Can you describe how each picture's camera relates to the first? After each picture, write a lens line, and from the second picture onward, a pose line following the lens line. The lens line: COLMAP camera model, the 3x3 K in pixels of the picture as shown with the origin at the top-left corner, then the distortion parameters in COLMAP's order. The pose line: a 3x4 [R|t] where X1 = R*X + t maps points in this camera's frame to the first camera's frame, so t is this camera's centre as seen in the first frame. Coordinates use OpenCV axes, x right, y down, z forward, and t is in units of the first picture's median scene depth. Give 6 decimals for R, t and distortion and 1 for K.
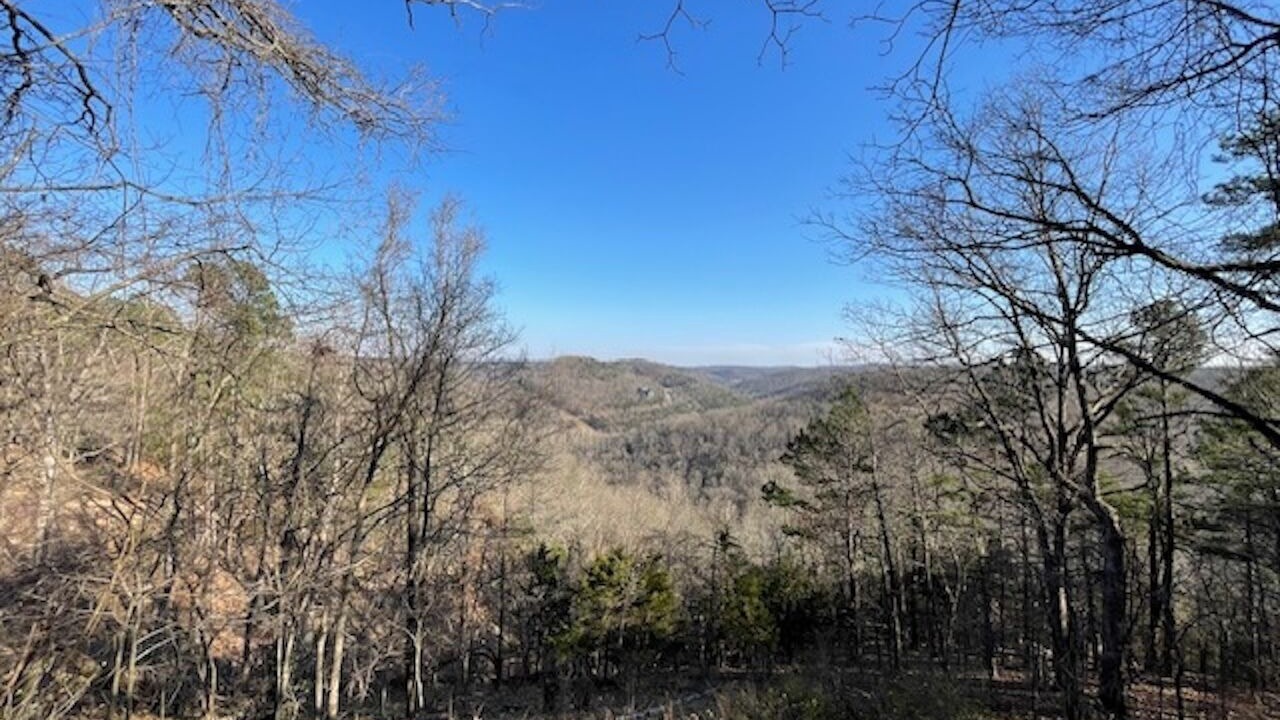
lens RADIAL K [[525.5, 0, 640.0], [0, 525.5, 360.0], [0, 0, 1]] dist [0.000080, 0.006220]
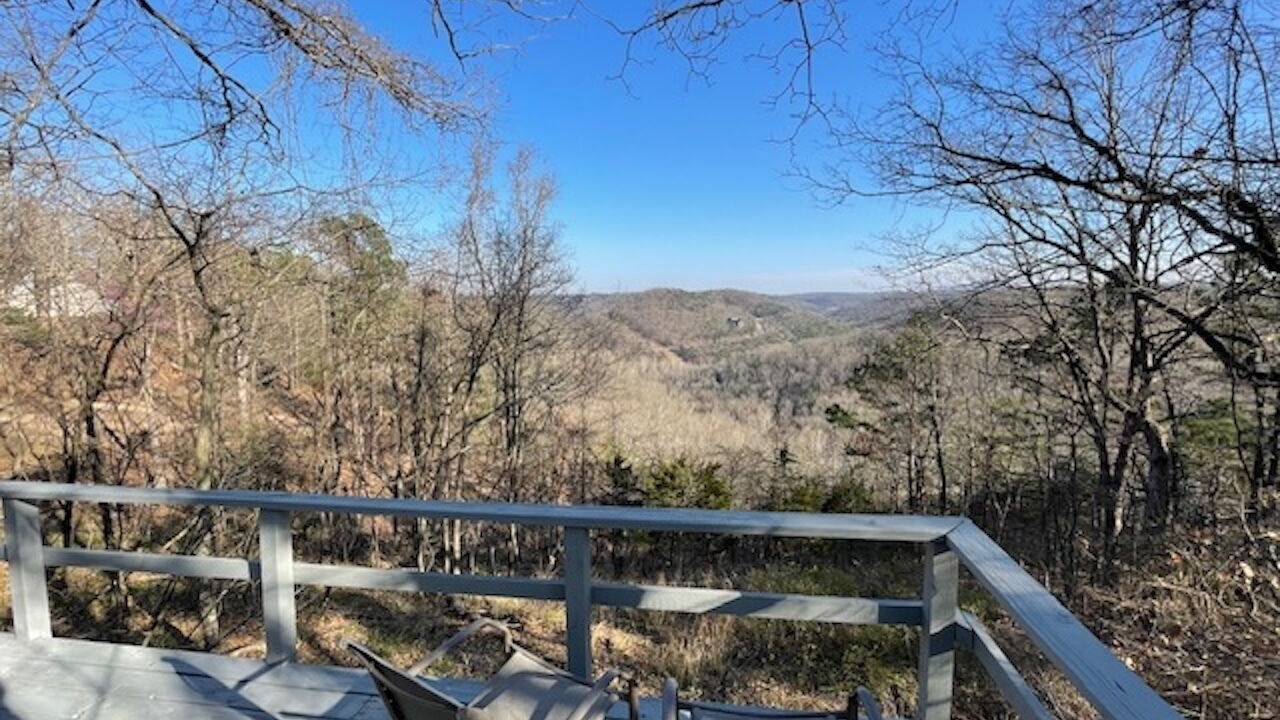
lens RADIAL K [[522.7, 0, 640.0], [0, 522.7, 360.0], [0, 0, 1]] dist [0.020183, -0.000023]
pose [[0.985394, -0.005795, -0.170193, 0.064610], [0.028116, 0.991241, 0.129040, -0.003621], [0.167955, -0.131941, 0.976925, -0.099417]]
